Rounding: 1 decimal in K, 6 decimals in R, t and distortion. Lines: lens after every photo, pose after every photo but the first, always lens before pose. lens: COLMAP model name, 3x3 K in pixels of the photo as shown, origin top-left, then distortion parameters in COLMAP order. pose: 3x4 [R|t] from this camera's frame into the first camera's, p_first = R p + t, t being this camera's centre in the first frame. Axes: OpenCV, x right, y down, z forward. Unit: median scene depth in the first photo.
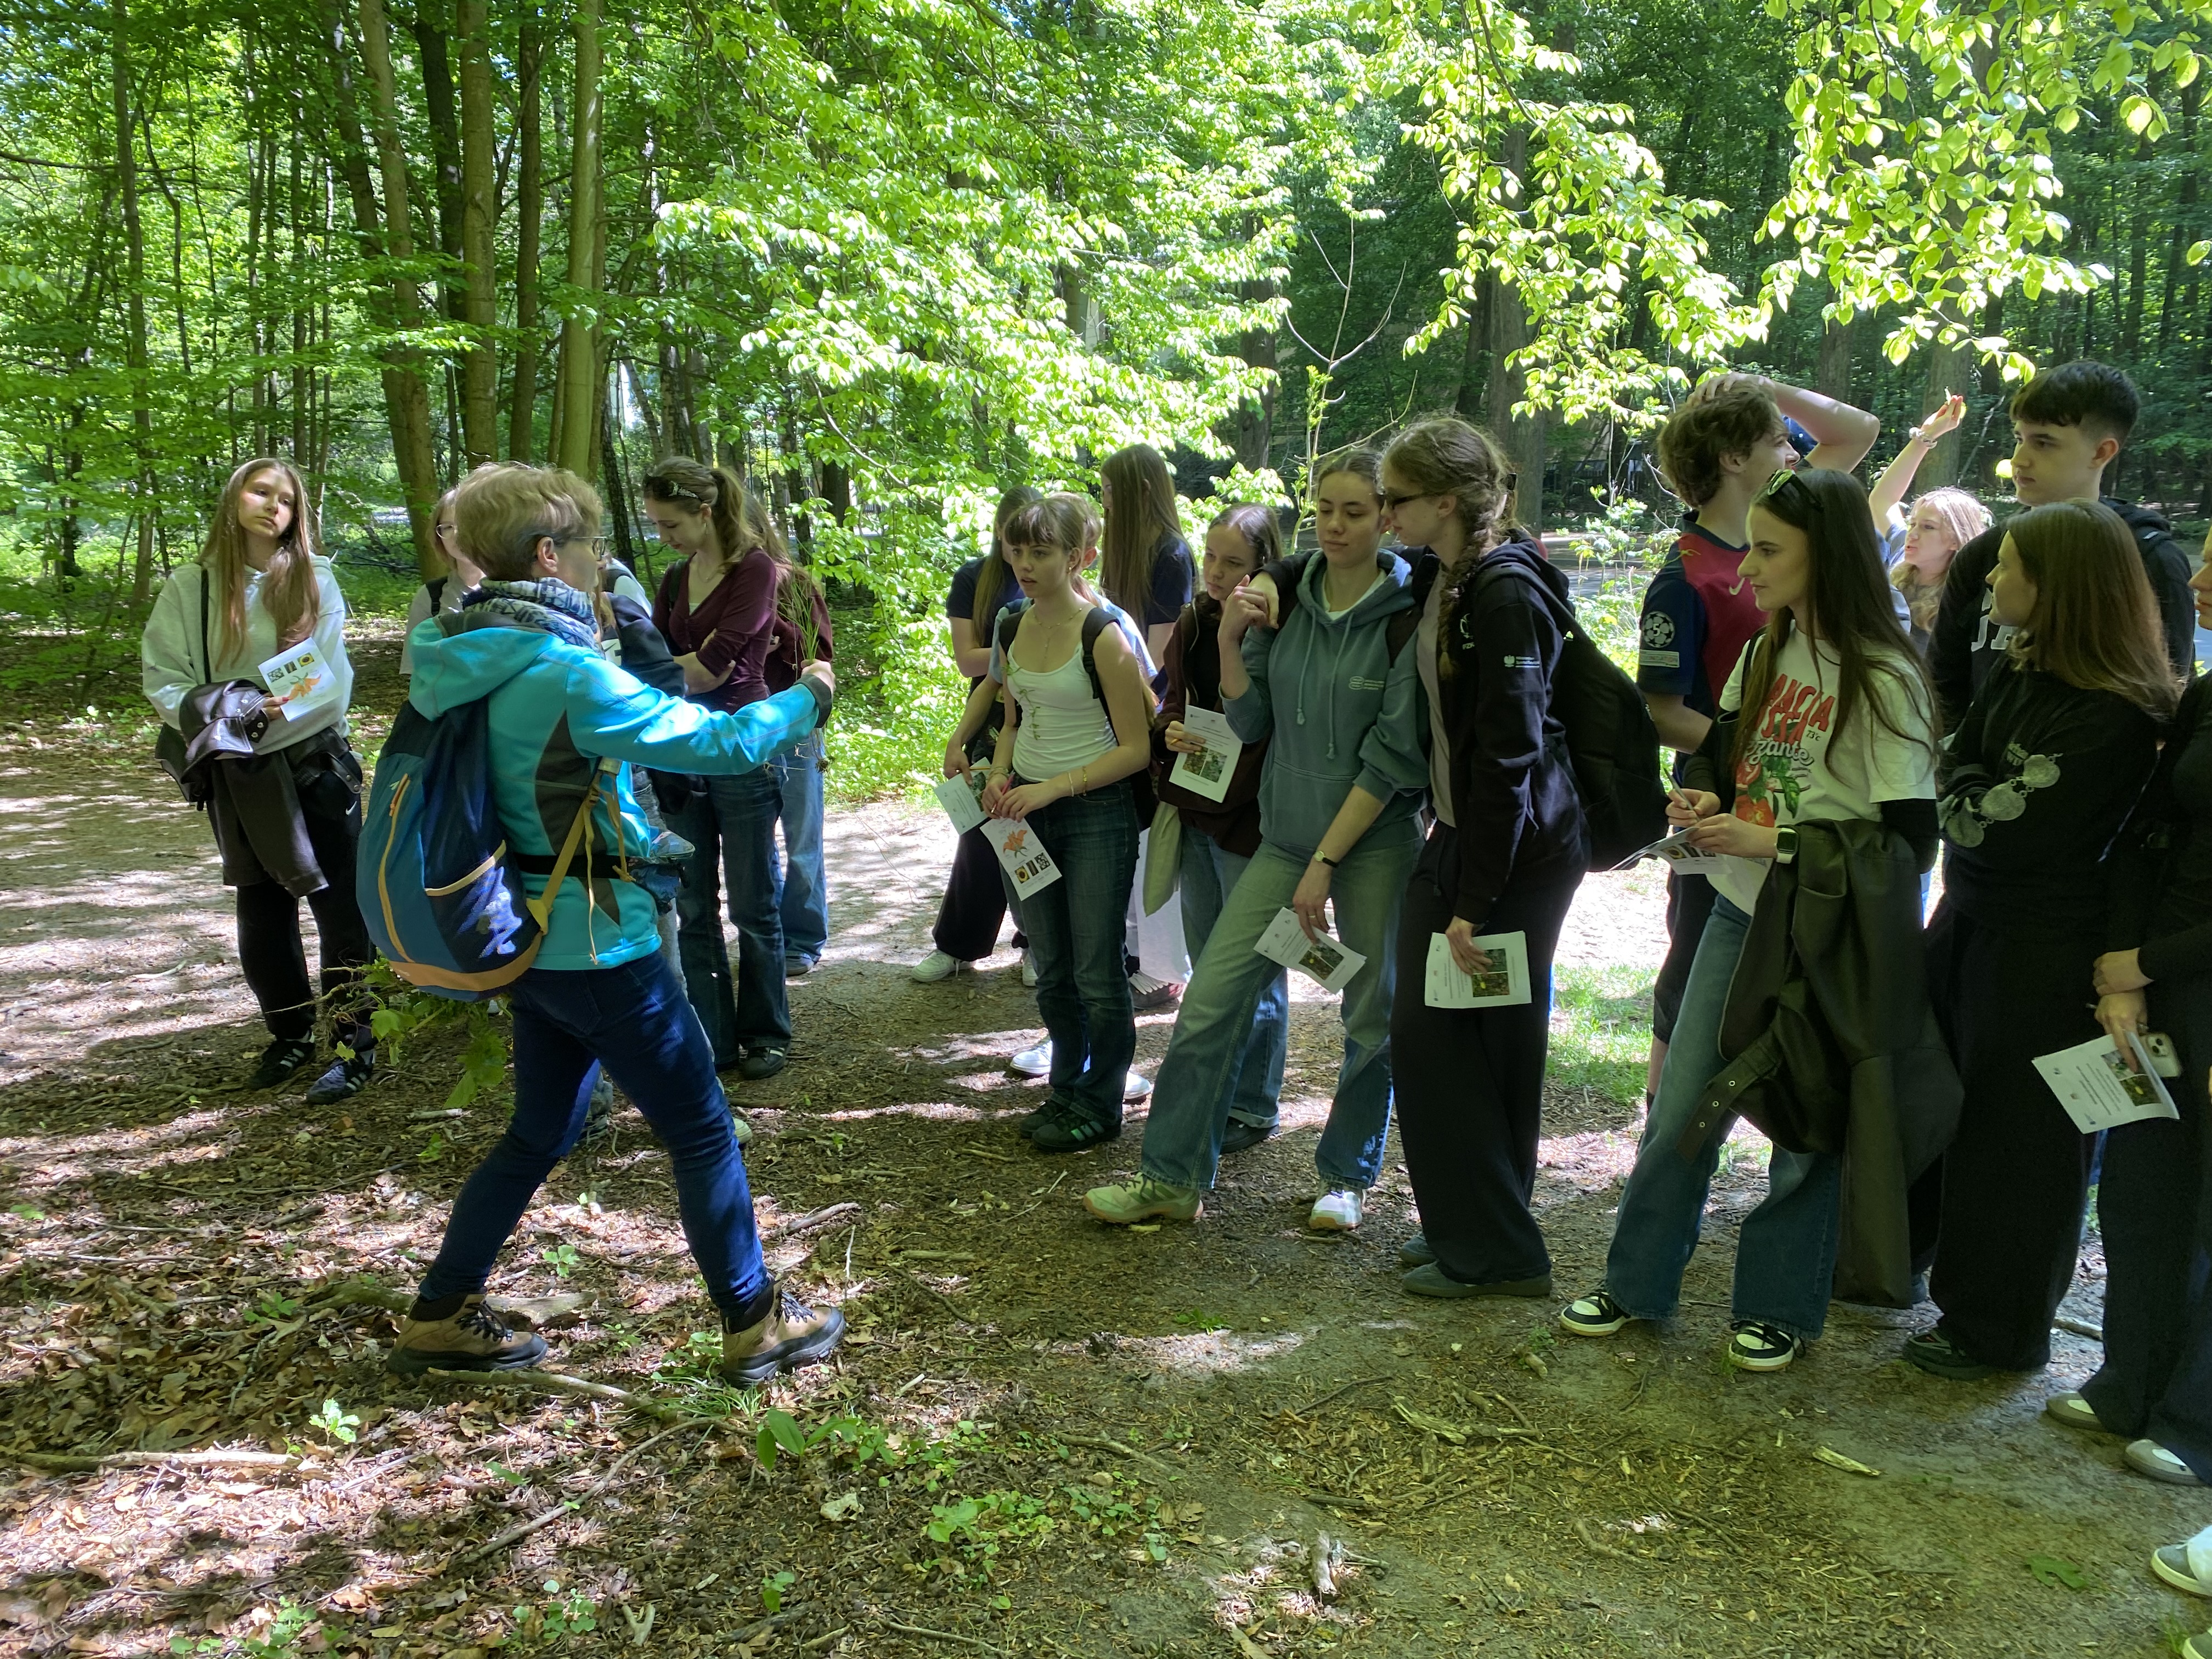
lens RADIAL K [[1686.0, 0, 1109.6], [0, 1686.0, 838.8], [0, 0, 1]] dist [0.013330, 0.000318]
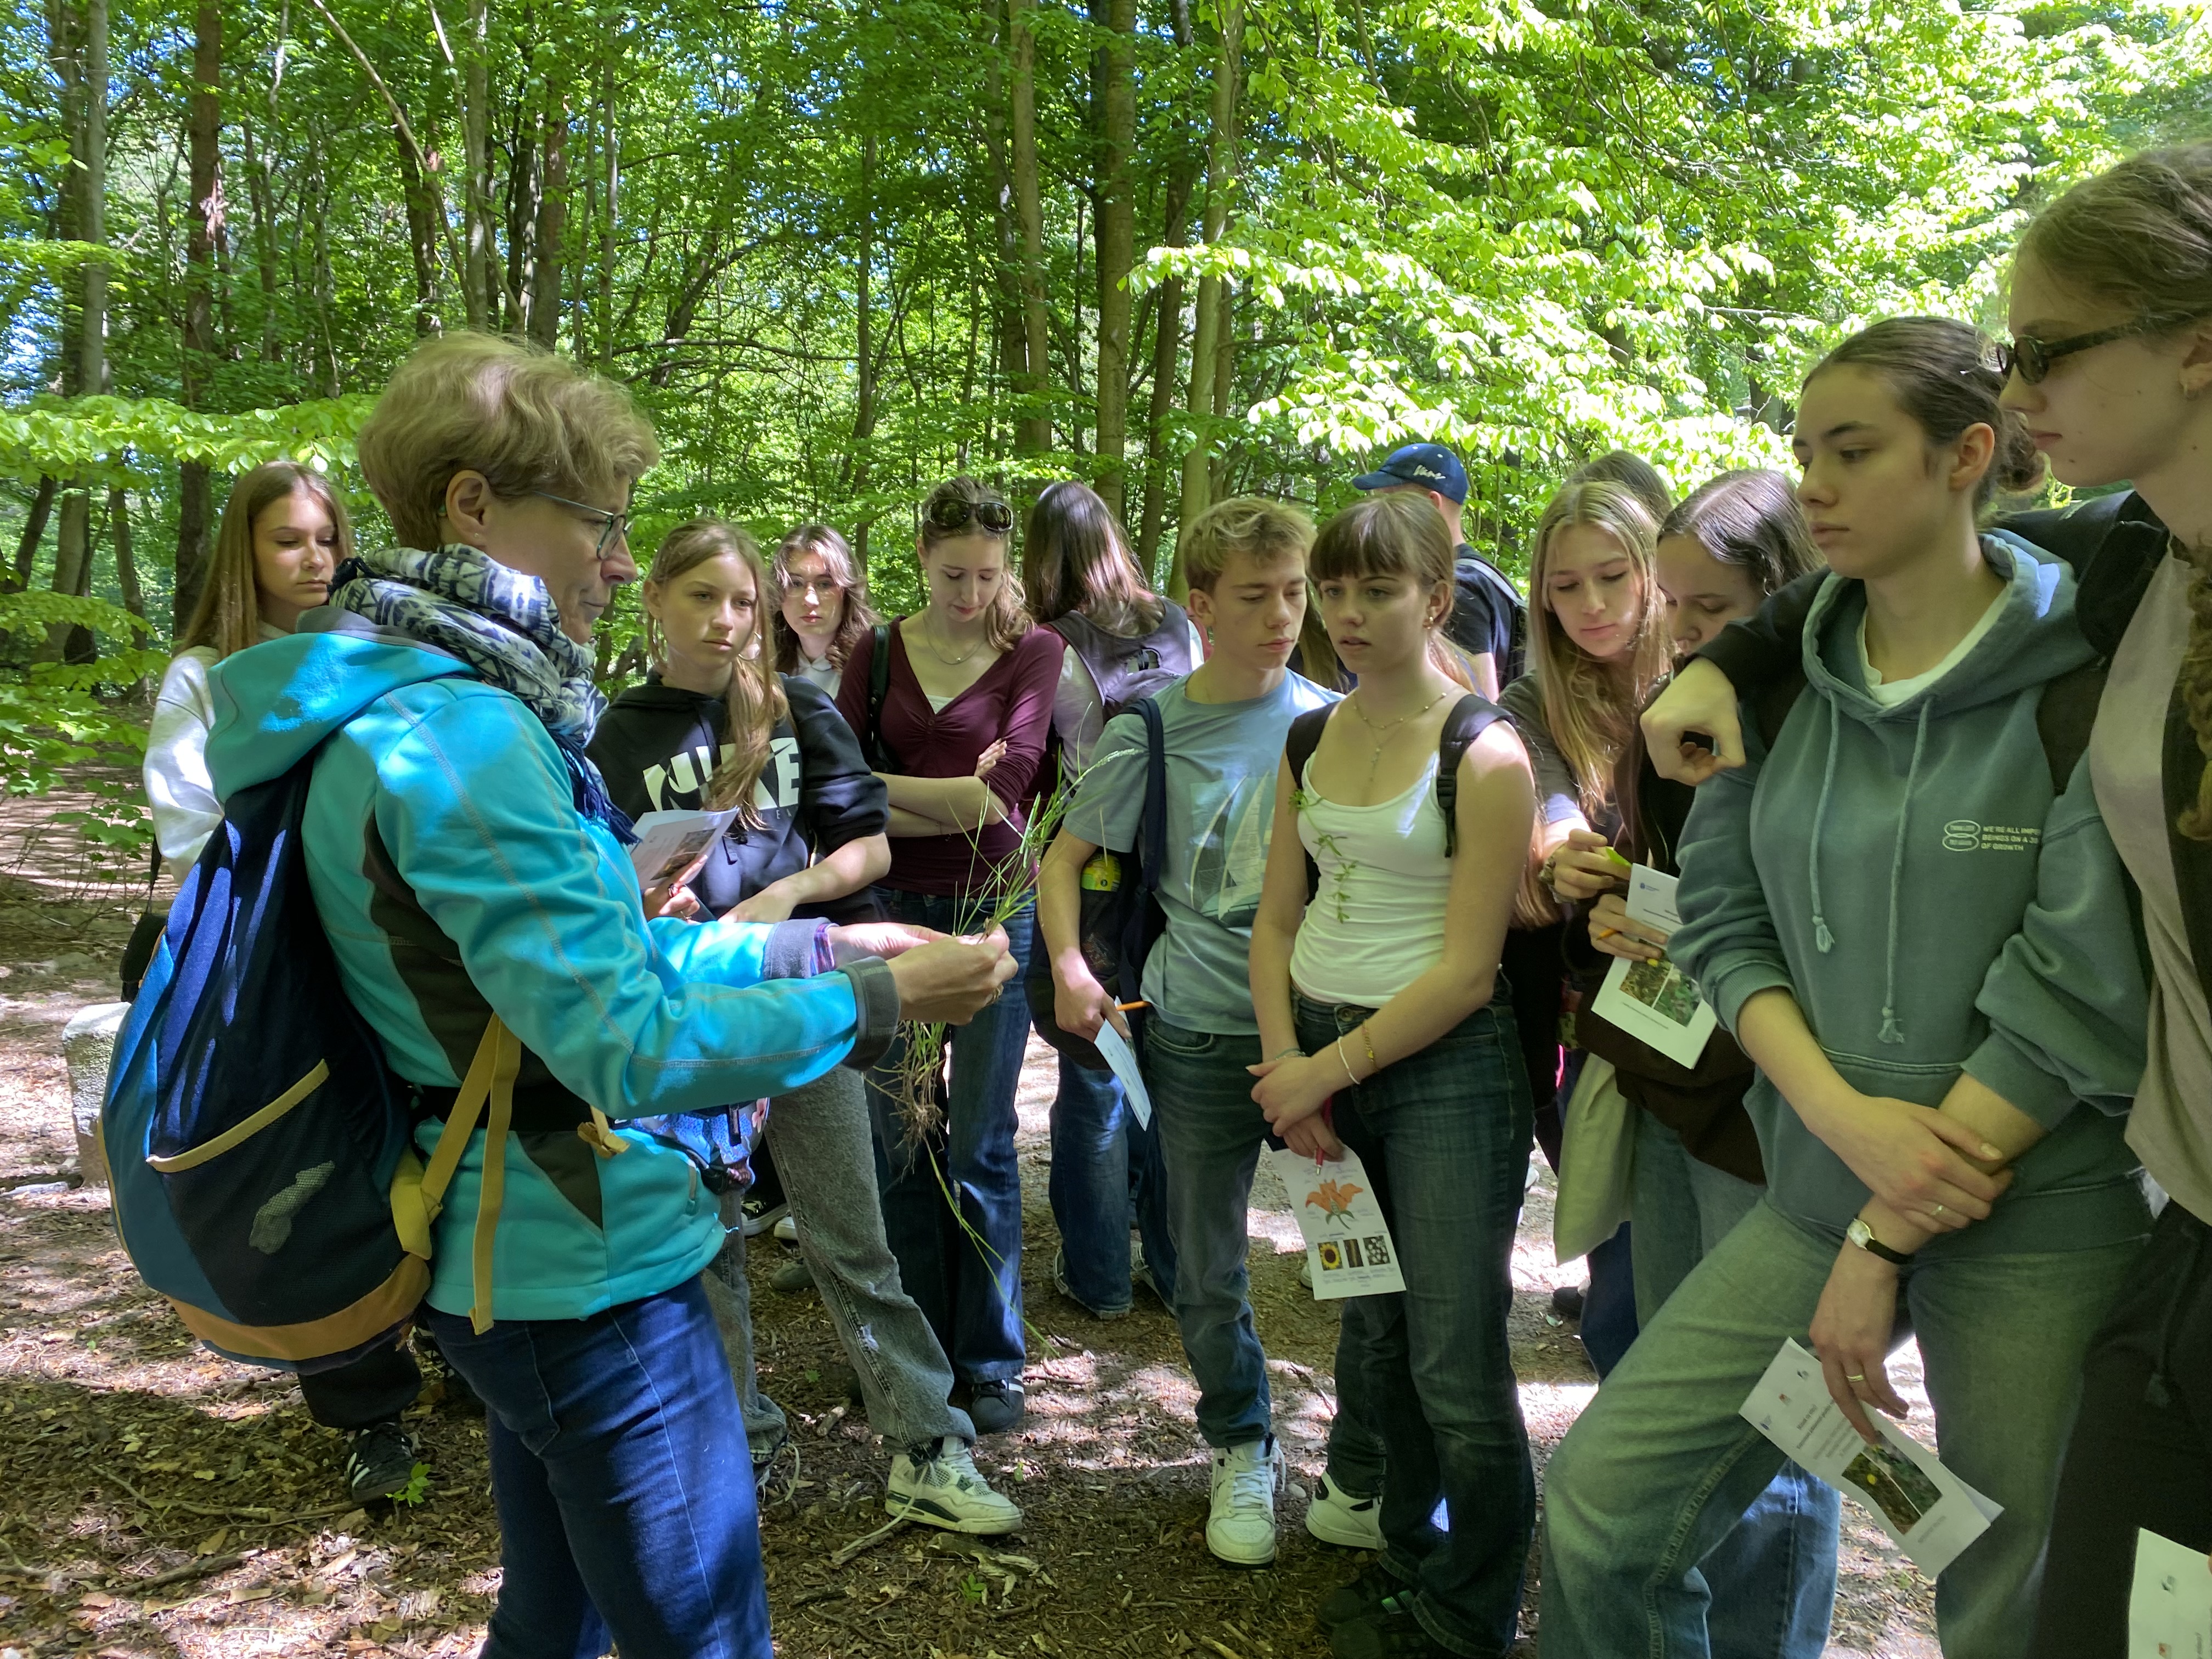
lens RADIAL K [[1686.0, 0, 1091.9], [0, 1686.0, 813.8], [0, 0, 1]] dist [0.013330, 0.000318]
pose [[0.916444, 0.032253, -0.398861, 0.047247], [-0.071688, 0.993854, -0.084348, -0.019341], [0.393689, 0.105894, 0.913124, 0.212938]]
